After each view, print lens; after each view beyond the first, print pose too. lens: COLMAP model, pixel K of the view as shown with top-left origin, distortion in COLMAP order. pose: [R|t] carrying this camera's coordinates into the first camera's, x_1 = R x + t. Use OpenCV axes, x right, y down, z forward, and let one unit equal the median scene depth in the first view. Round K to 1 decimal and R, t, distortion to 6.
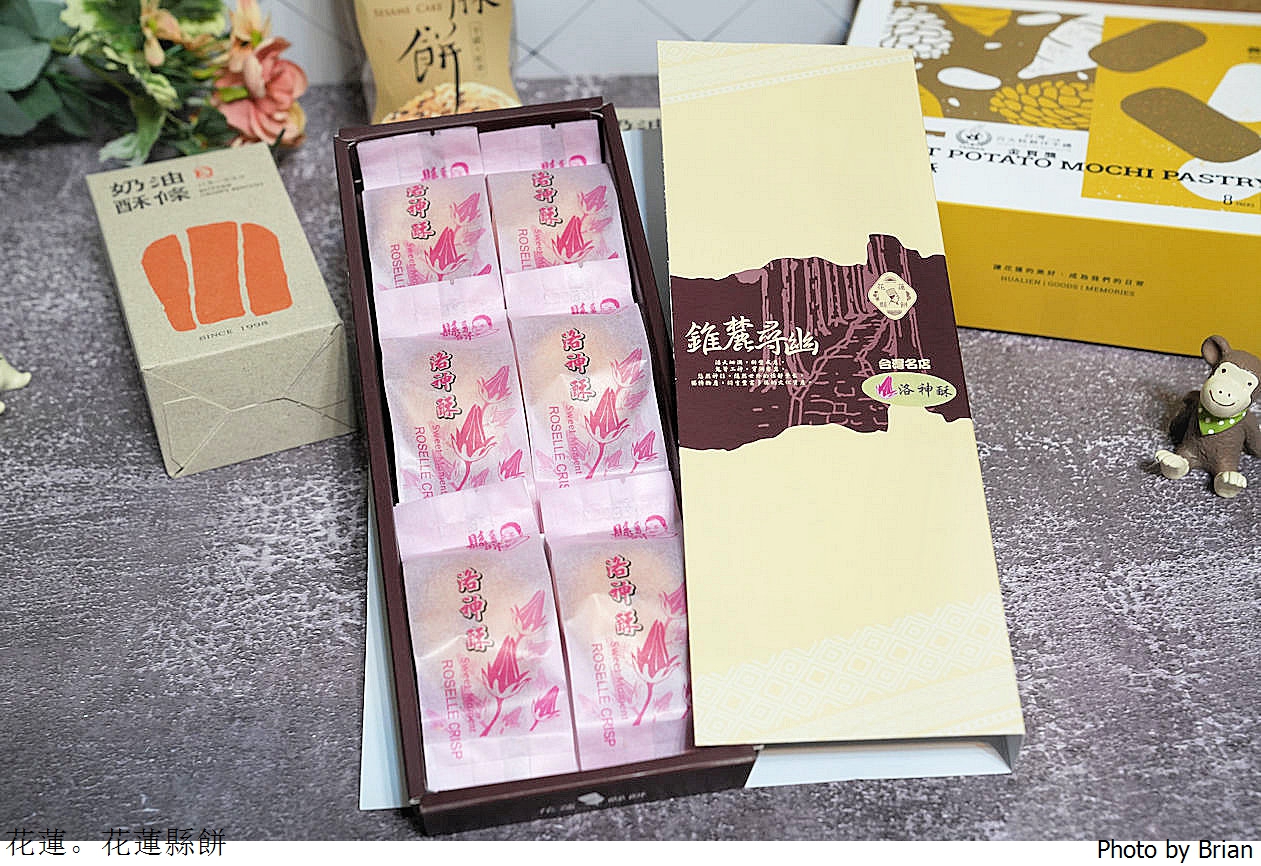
lens RADIAL K [[1873.9, 0, 630.5], [0, 1873.9, 433.0], [0, 0, 1]] dist [0.122733, 0.509413]
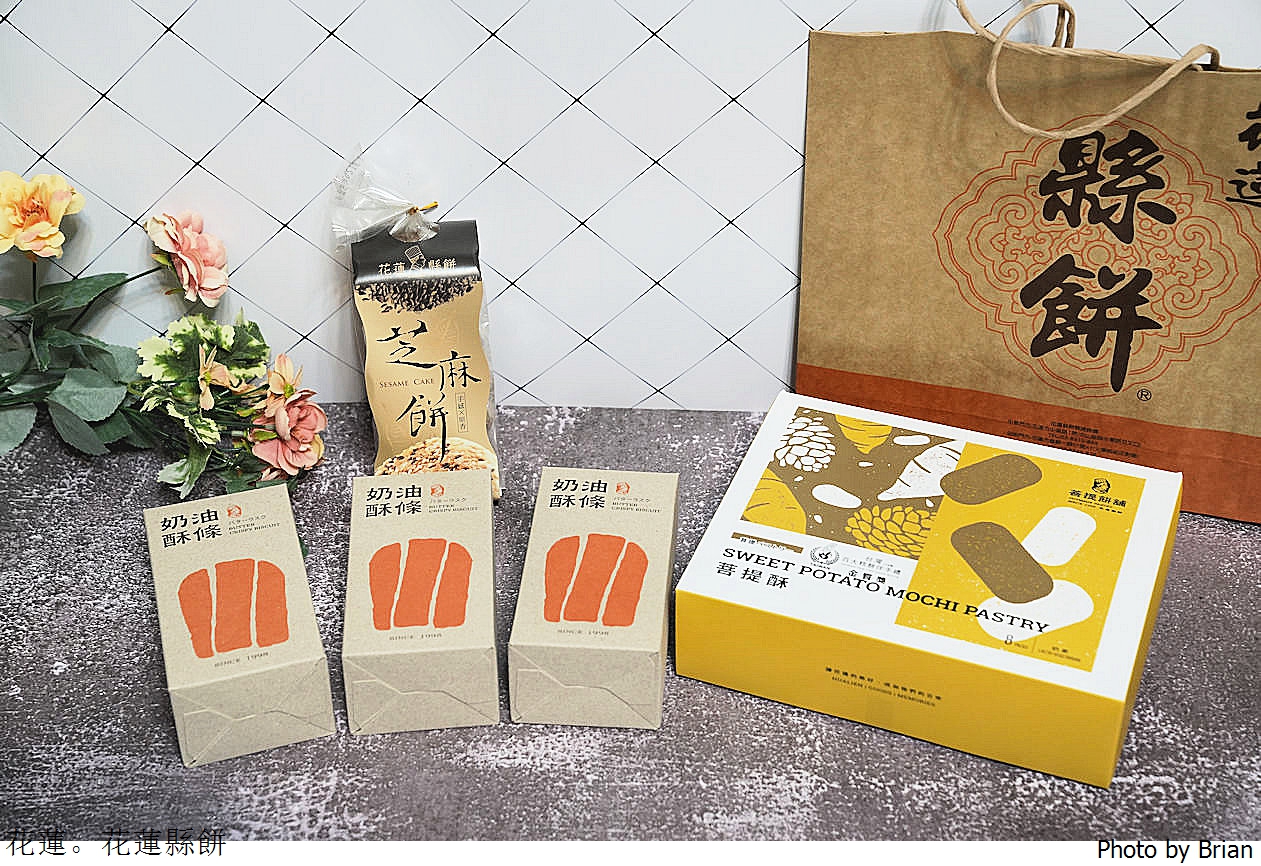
lens RADIAL K [[2107.5, 0, 615.7], [0, 2107.5, 440.6], [0, 0, 1]] dist [0.231391, 0.259171]
pose [[0.996189, 0.056444, -0.066495, 0.128033], [-0.058986, 0.997577, -0.036898, -0.156989], [0.064251, 0.040680, 0.997104, -0.426805]]
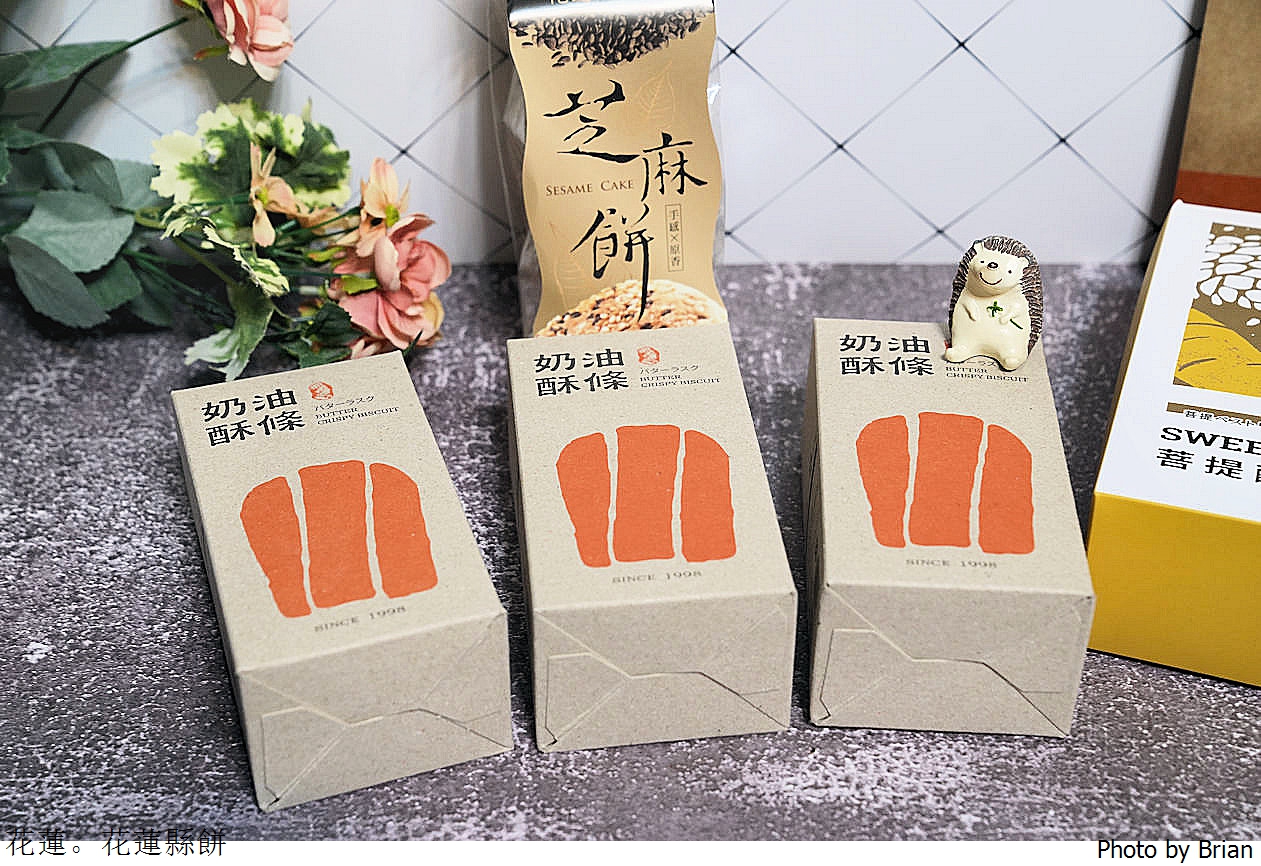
lens RADIAL K [[2107.5, 0, 615.7], [0, 2107.5, 440.6], [0, 0, 1]] dist [0.231391, 0.259171]
pose [[0.998314, 0.037565, -0.044260, -0.071478], [-0.040536, 0.996843, -0.068275, -0.067726], [0.041555, 0.069954, 0.996684, 0.157702]]
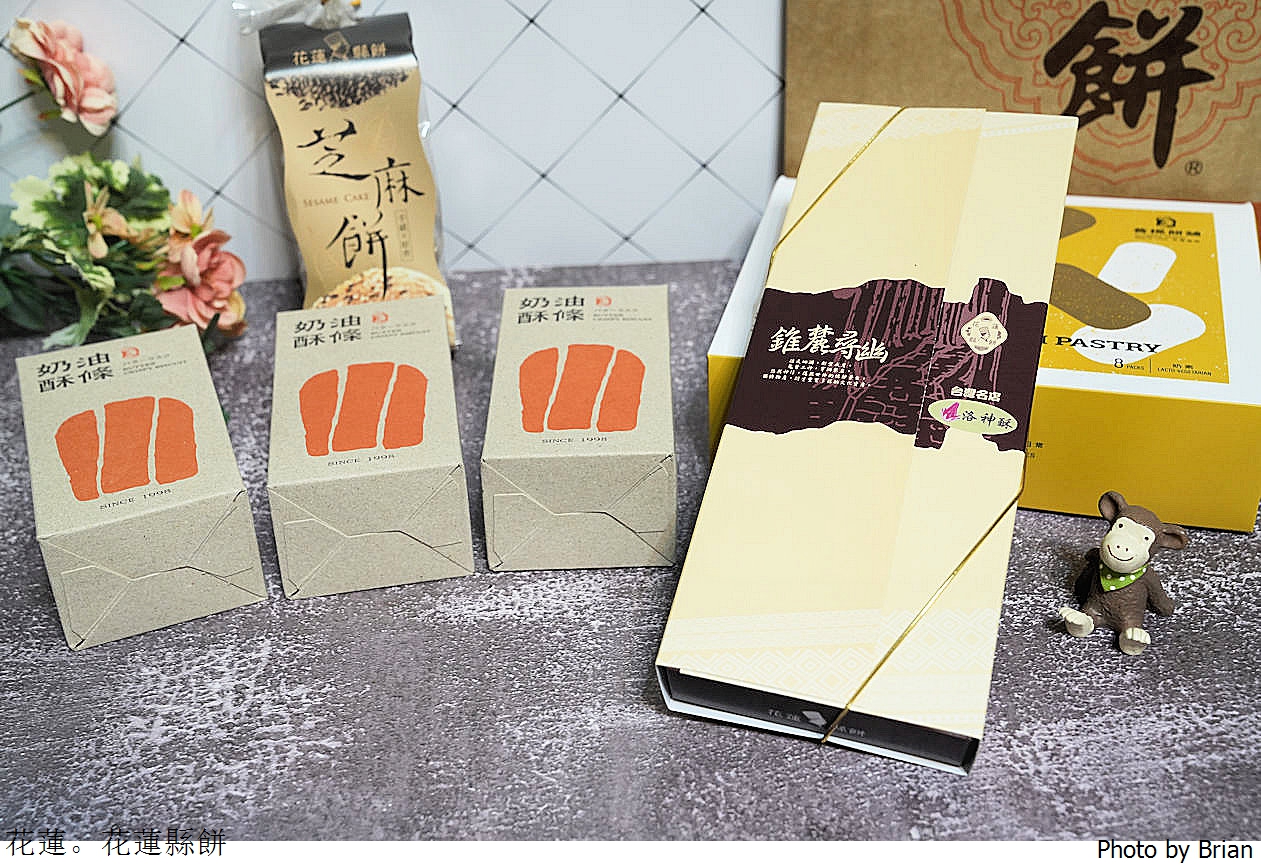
lens RADIAL K [[1682.9, 0, 626.9], [0, 1682.9, 419.9], [0, 0, 1]] dist [0.073230, 0.374782]
pose [[0.999851, -0.013480, -0.010816, 0.057937], [0.011996, 0.991807, -0.127178, 0.020829], [0.012442, 0.127030, 0.991821, 0.097276]]
